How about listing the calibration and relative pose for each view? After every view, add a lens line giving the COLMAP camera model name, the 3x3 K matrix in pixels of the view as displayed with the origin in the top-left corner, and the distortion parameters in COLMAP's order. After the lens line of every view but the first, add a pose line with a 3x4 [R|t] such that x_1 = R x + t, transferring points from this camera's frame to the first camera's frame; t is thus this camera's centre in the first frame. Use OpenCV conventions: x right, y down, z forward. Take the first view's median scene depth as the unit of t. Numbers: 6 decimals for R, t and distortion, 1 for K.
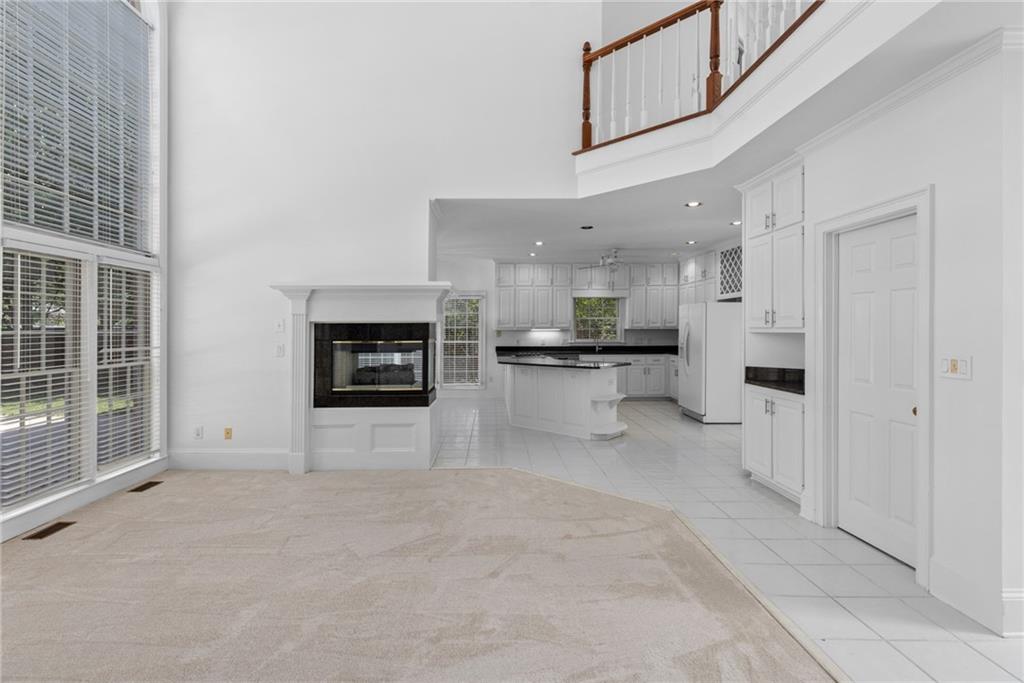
lens RADIAL K [[476.4, 0, 497.5], [0, 476.4, 328.9], [0, 0, 1]] dist [0.002742, -0.000065]
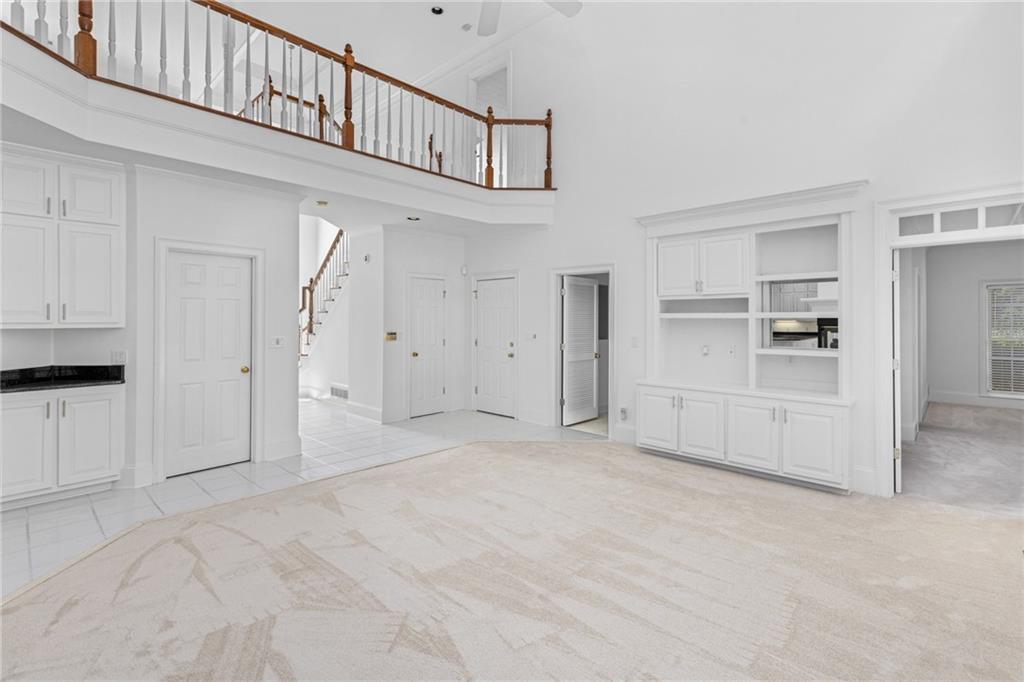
lens RADIAL K [[470.2, 0, 512.8], [0, 470.2, 319.3], [0, 0, 1]] dist [-0.000454, -0.000506]
pose [[-0.721192, 0.001739, 0.692733, -0.580724], [0.000773, 0.999998, -0.001706, -0.006368], [-0.692735, -0.000695, -0.721192, 0.873669]]
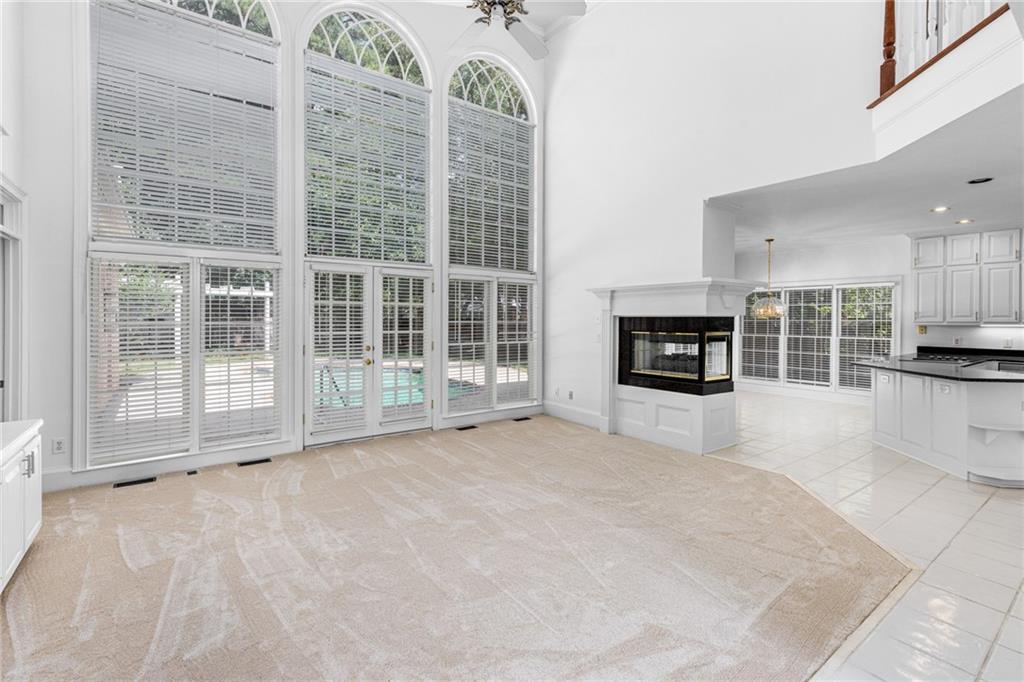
lens RADIAL K [[470.2, 0, 512.8], [0, 470.2, 319.3], [0, 0, 1]] dist [-0.000454, -0.000506]
pose [[0.586619, 0.004923, -0.809848, 0.457513], [-0.007877, 0.999969, 0.000373, -0.003542], [0.809825, 0.006160, 0.586639, 0.046673]]
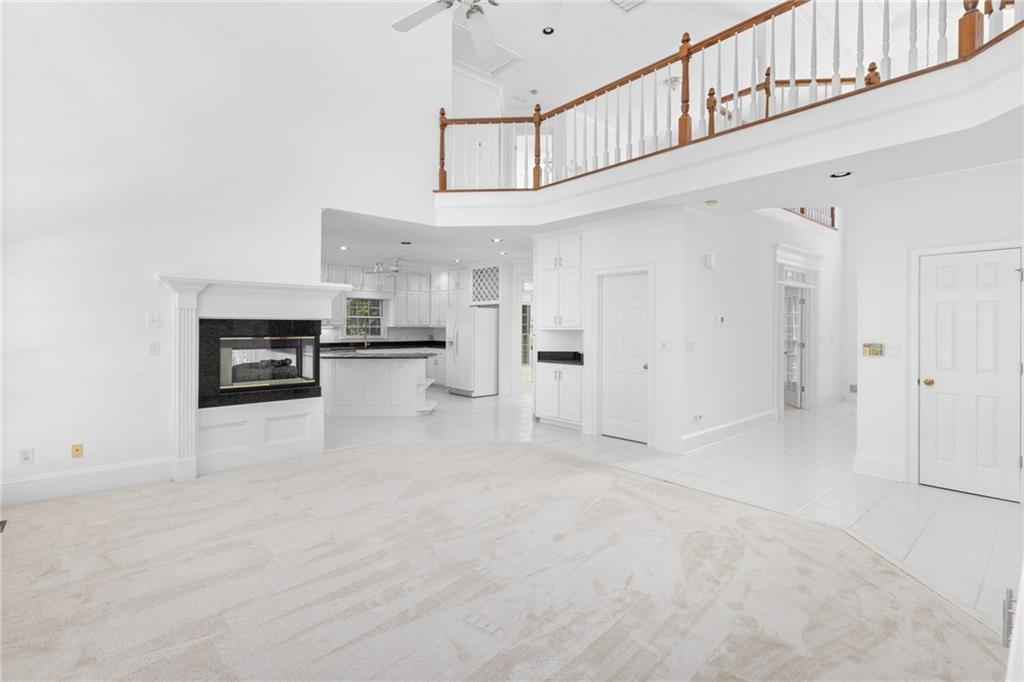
lens RADIAL K [[476.4, 0, 497.5], [0, 476.4, 328.4], [0, 0, 1]] dist [0.002742, -0.000065]
pose [[0.762957, 0.004176, 0.646436, -0.545965], [-0.005777, 0.999983, 0.000359, 0.003254], [-0.646424, -0.004008, 0.762968, -0.101281]]
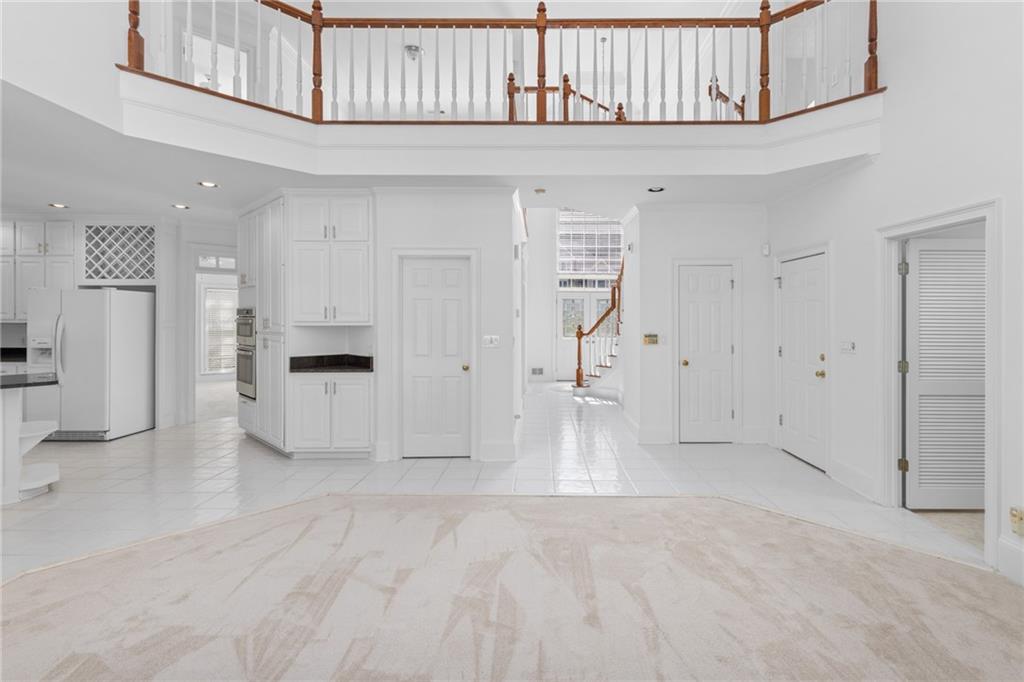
lens RADIAL K [[483.9, 0, 537.8], [0, 483.9, 318.1], [0, 0, 1]] dist [0.003761, 0.000486]
pose [[0.005631, 0.004728, 0.999973, -0.532491], [0.000466, 0.999989, -0.004731, -0.004087], [-0.999984, 0.000492, 0.005629, 0.397012]]
